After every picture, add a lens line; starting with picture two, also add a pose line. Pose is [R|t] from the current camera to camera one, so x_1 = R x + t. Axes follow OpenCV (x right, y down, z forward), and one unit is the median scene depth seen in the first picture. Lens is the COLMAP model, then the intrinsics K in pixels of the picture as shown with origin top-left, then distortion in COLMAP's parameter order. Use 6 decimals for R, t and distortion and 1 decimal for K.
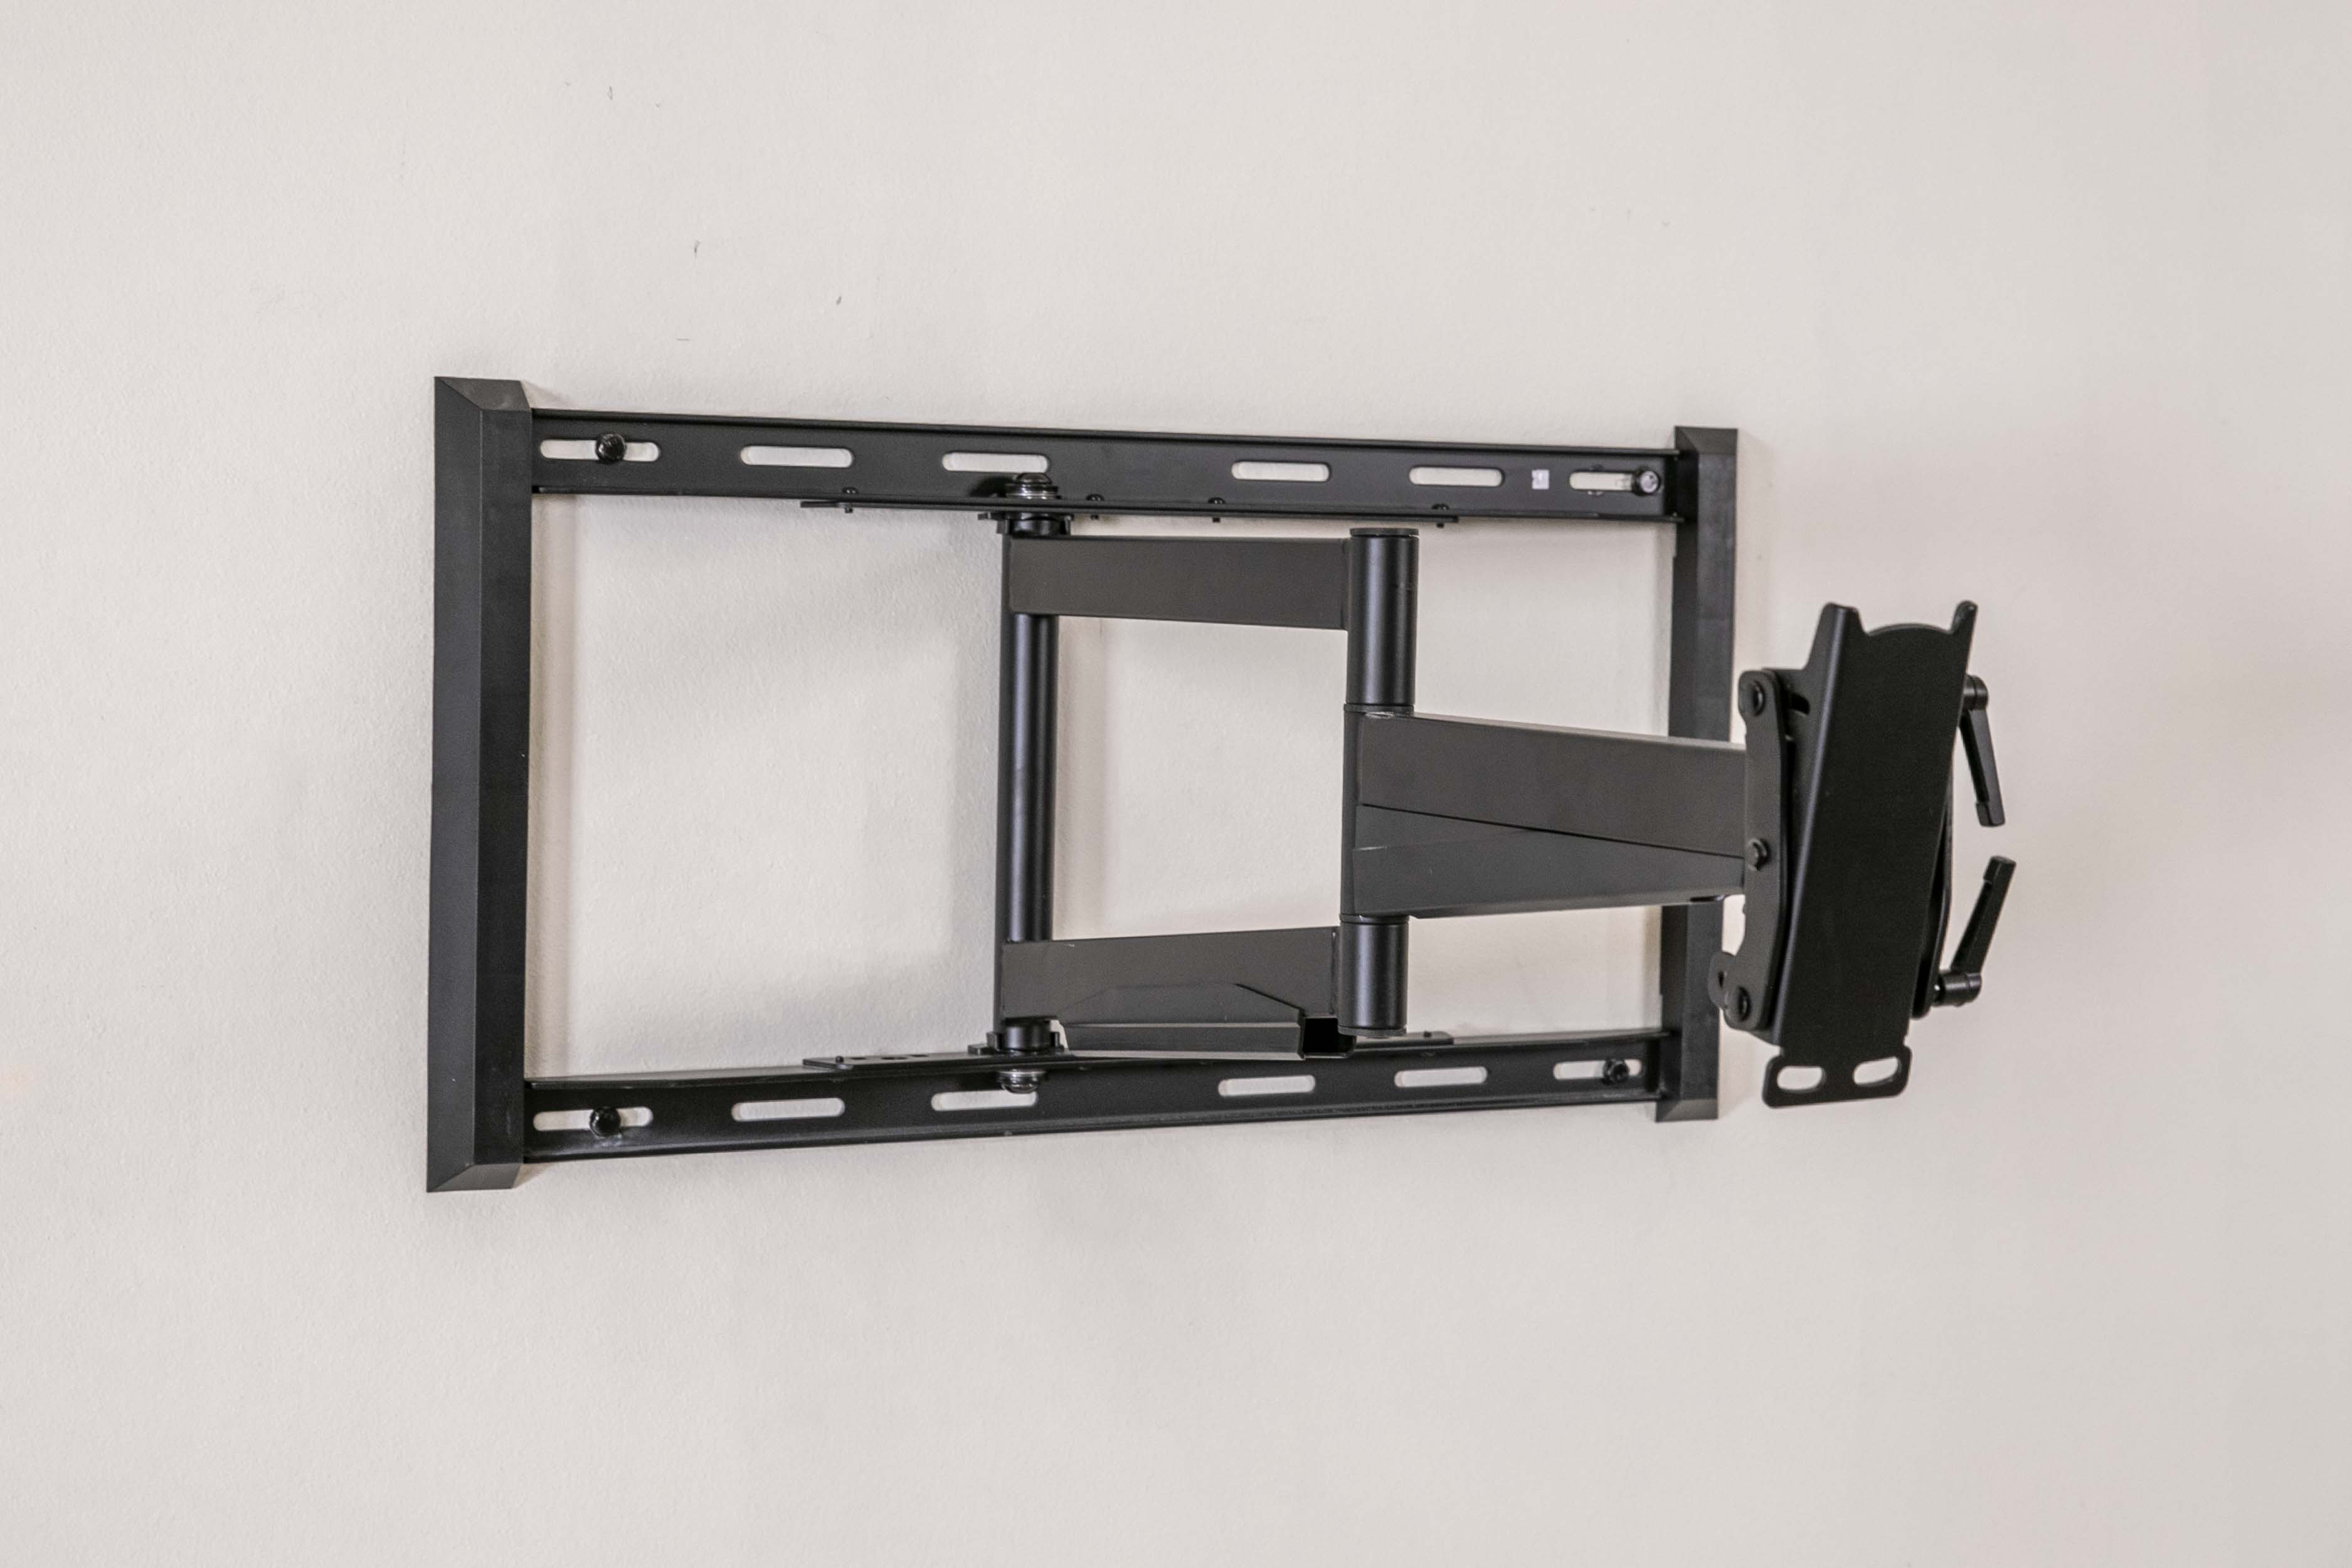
lens RADIAL K [[3737.0, 0, 1176.2], [0, 3737.0, 833.7], [0, 0, 1]] dist [0.109825, -0.013171]
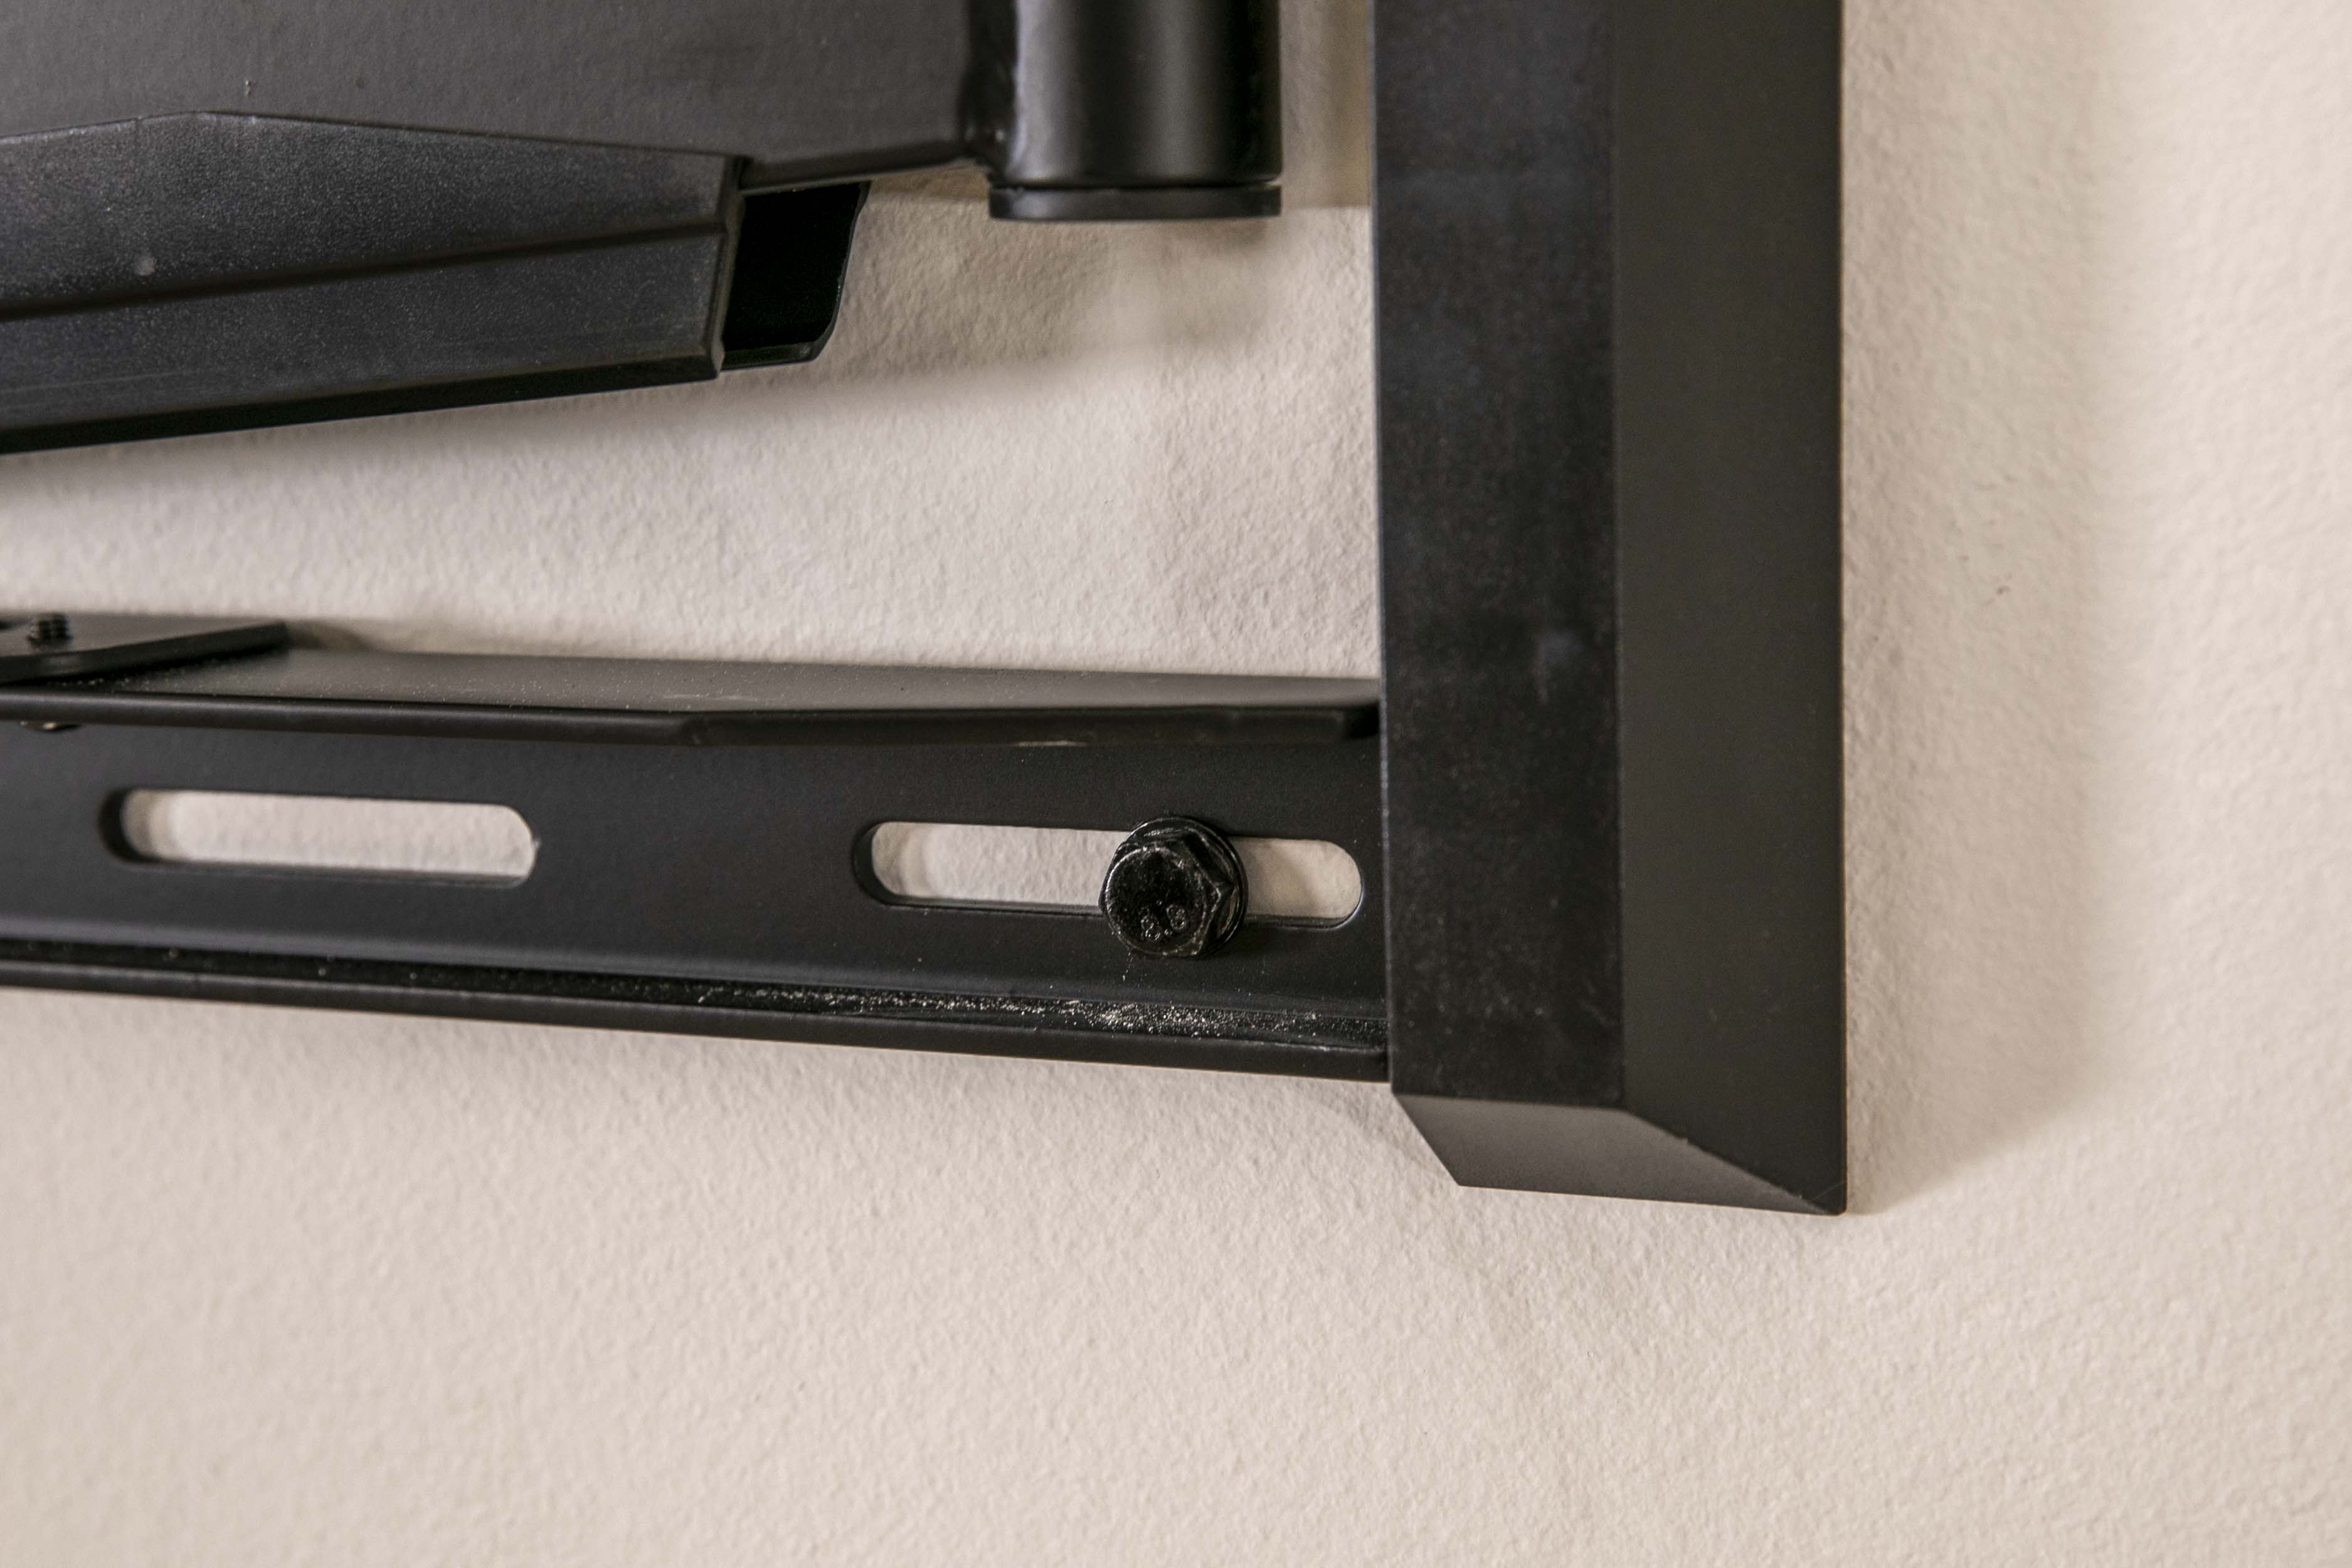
lens RADIAL K [[4406.4, 0, 1083.1], [0, 4406.4, 778.6], [0, 0, 1]] dist [0.010947, -0.101852]
pose [[0.653656, 0.095831, -0.750700, 0.307509], [-0.003715, 0.992345, 0.123443, 0.033020], [0.756782, -0.077900, 0.649009, 0.931577]]
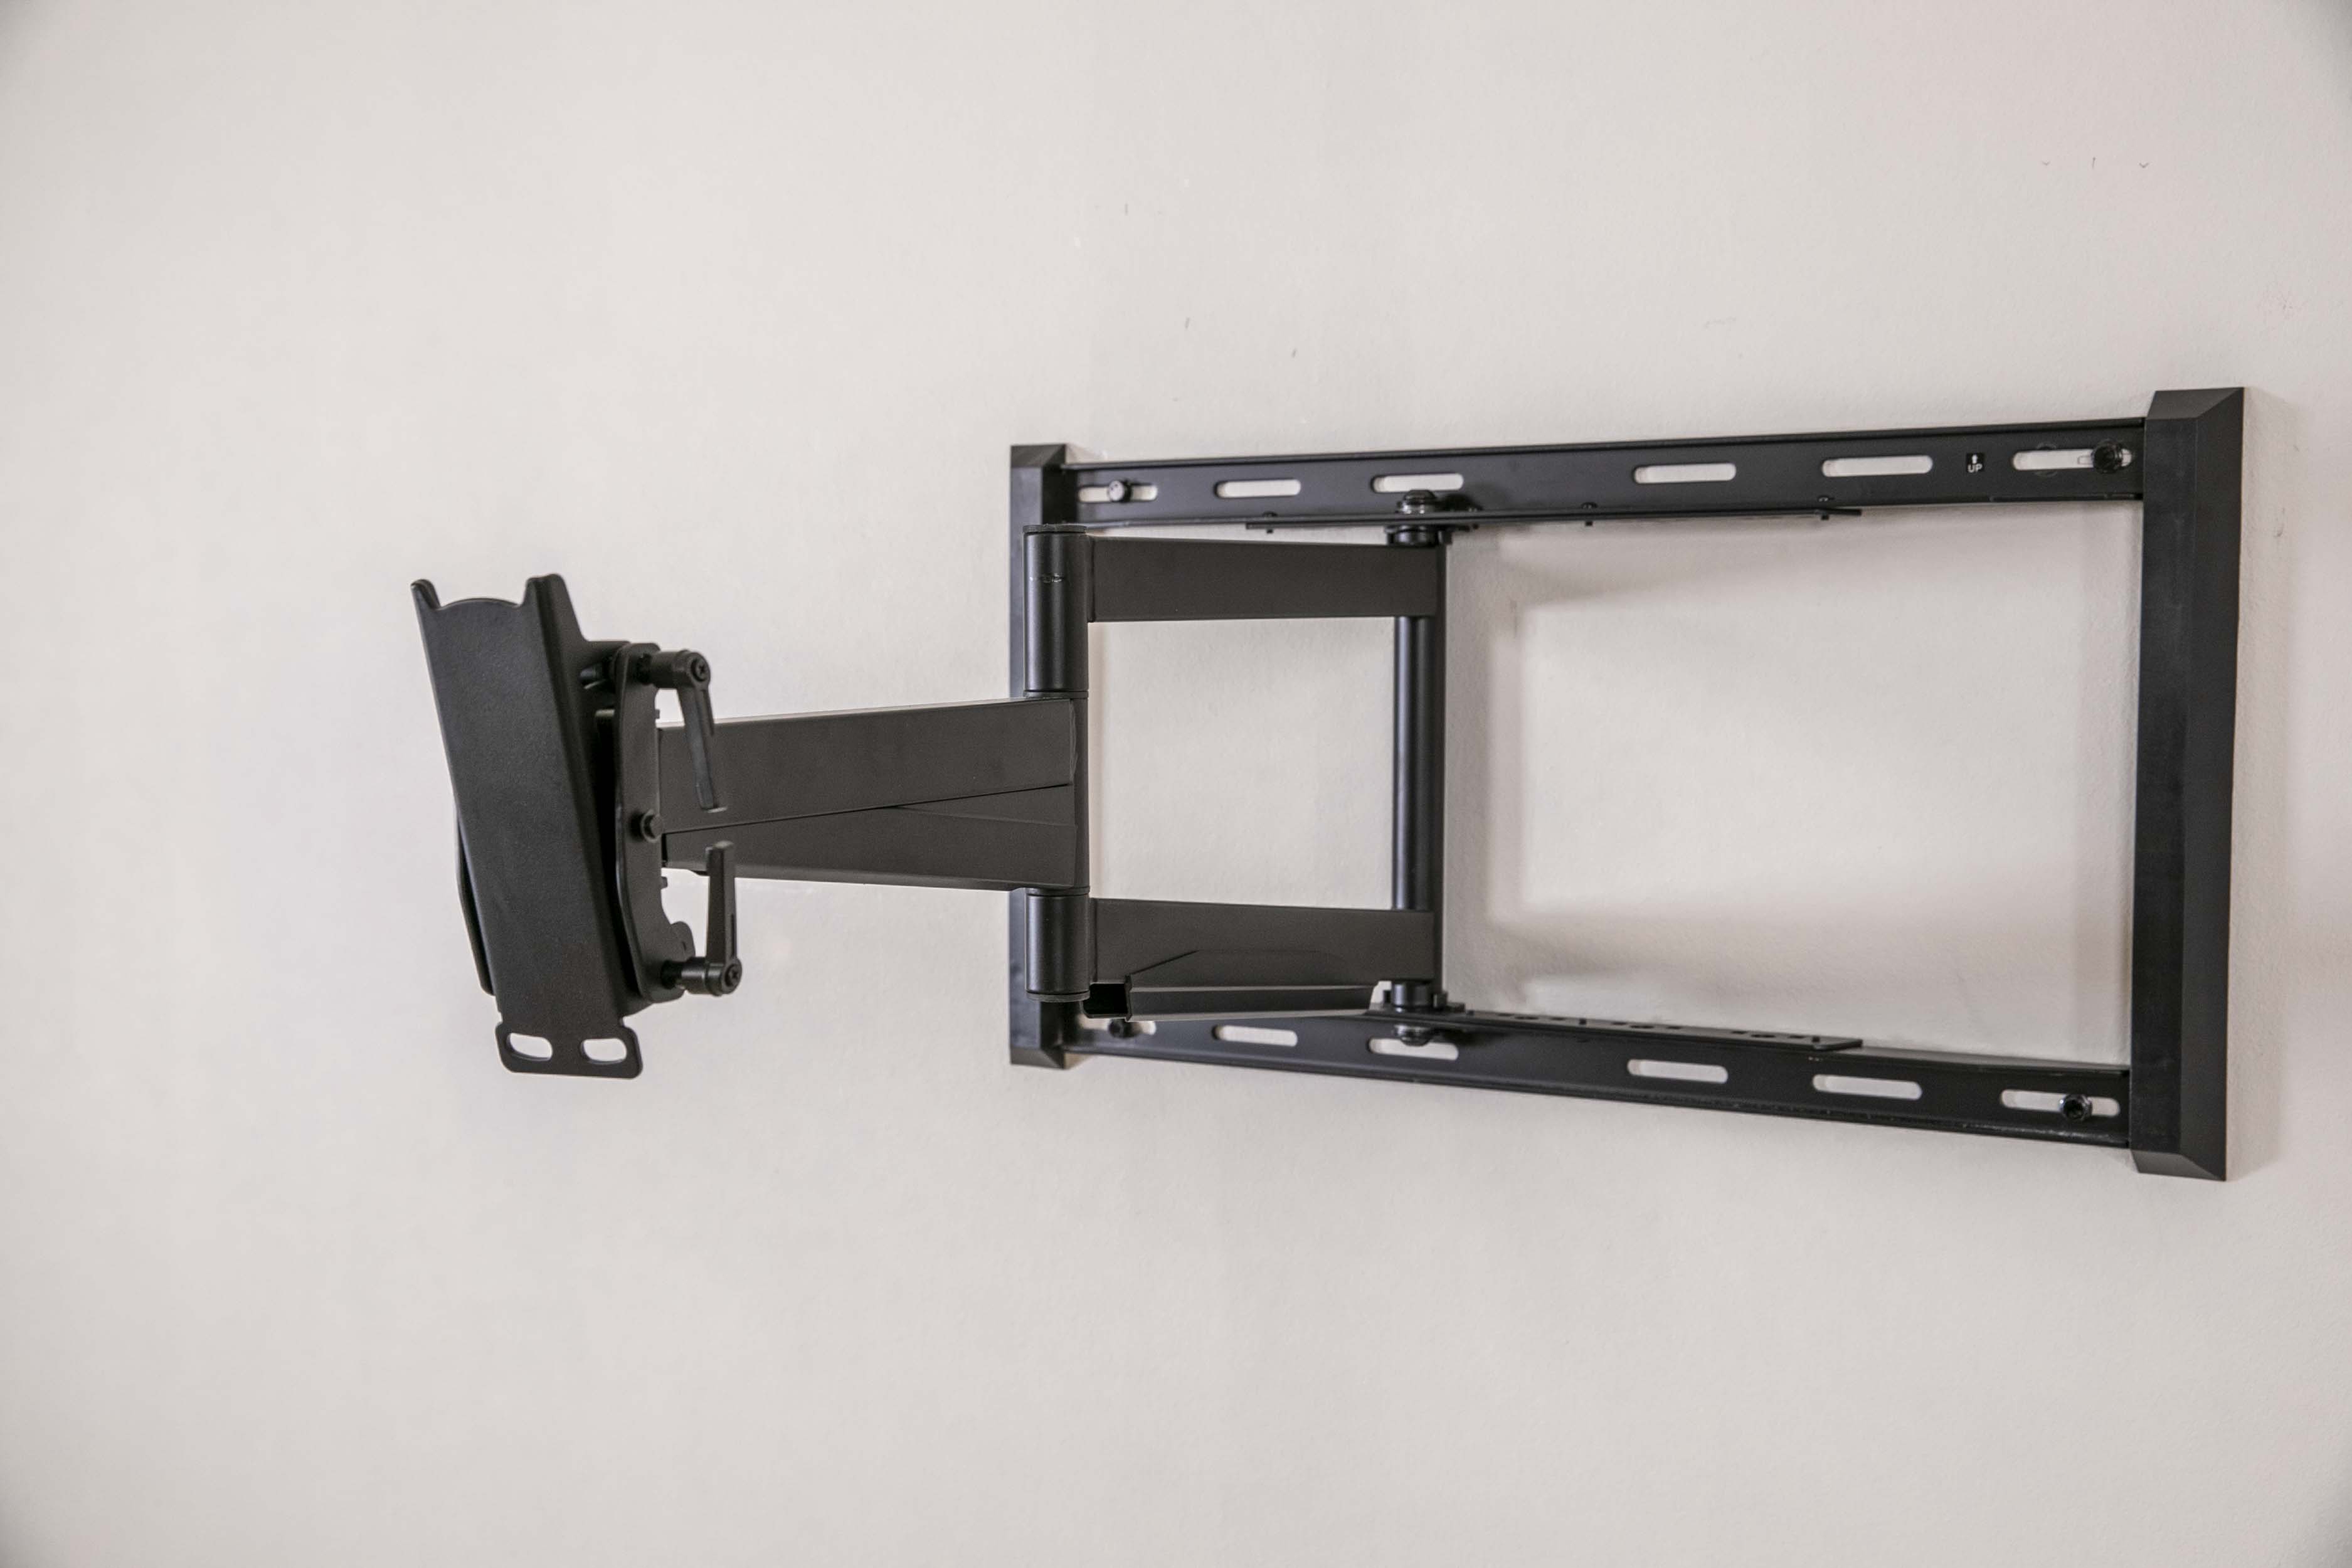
lens RADIAL K [[2874.1, 0, 1169.7], [0, 2874.1, 786.2], [0, 0, 1]] dist [0.076579, -0.008953]
pose [[0.532292, 0.034287, -0.845866, 0.647051], [-0.036507, 0.999180, 0.017528, -0.020473], [0.845773, 0.021550, 0.533107, 0.478794]]
